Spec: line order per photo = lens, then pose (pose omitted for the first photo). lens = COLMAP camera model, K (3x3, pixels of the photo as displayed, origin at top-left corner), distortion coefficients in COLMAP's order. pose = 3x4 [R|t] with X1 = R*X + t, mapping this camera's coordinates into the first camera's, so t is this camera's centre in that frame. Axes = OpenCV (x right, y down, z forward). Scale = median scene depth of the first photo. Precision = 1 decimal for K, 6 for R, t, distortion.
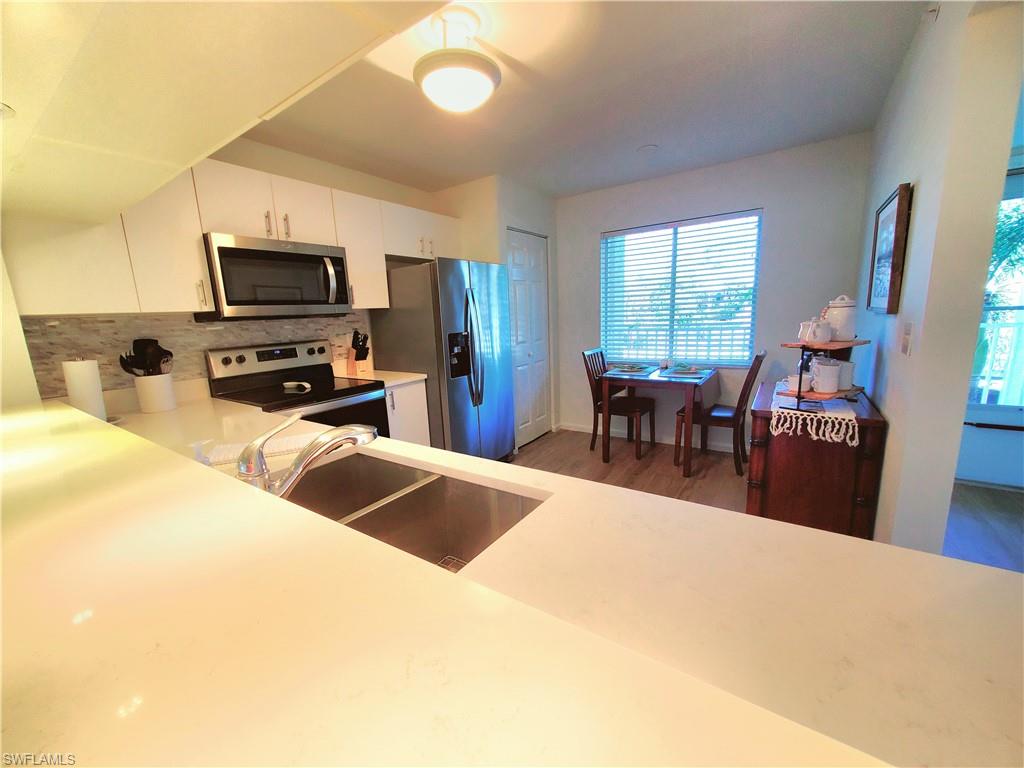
lens RADIAL K [[408.9, 0, 496.2], [0, 408.9, 391.9], [0, 0, 1]] dist [0.000663, -0.000065]
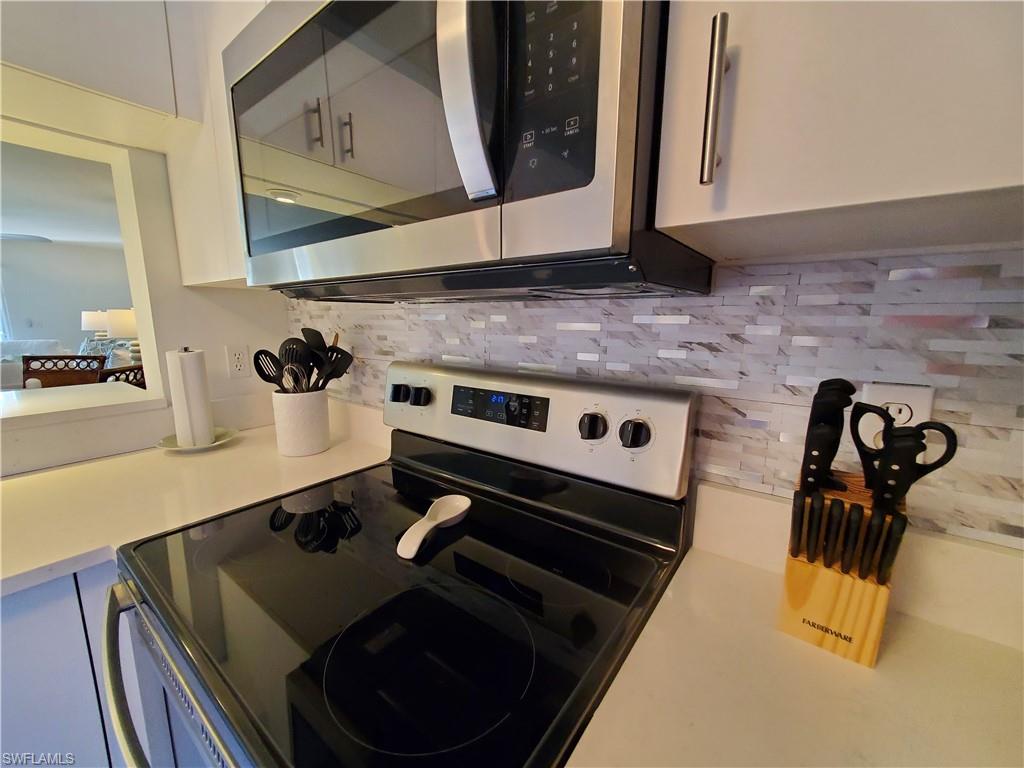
lens RADIAL K [[403.4, 0, 499.5], [0, 403.4, 386.8], [0, 0, 1]] dist [0.000489, -0.000300]
pose [[-0.039303, 0.211032, -0.976689, -0.173984], [-0.197198, 0.956583, 0.214623, -0.139417], [0.979576, 0.201036, 0.004019, 0.789269]]
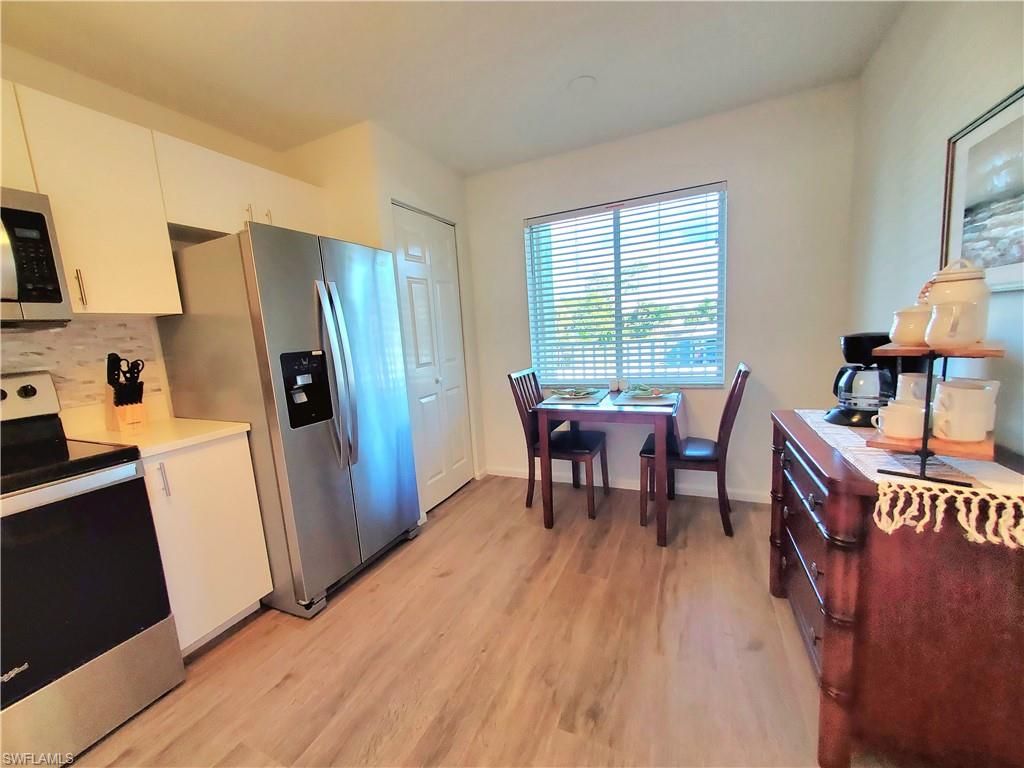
lens RADIAL K [[403.4, 0, 499.5], [0, 403.4, 386.8], [0, 0, 1]] dist [0.000489, -0.000300]
pose [[0.984467, -0.044288, 0.169893, 0.079259], [0.055042, 0.996732, -0.059116, -0.037117], [-0.166720, 0.067549, 0.983688, 0.325623]]
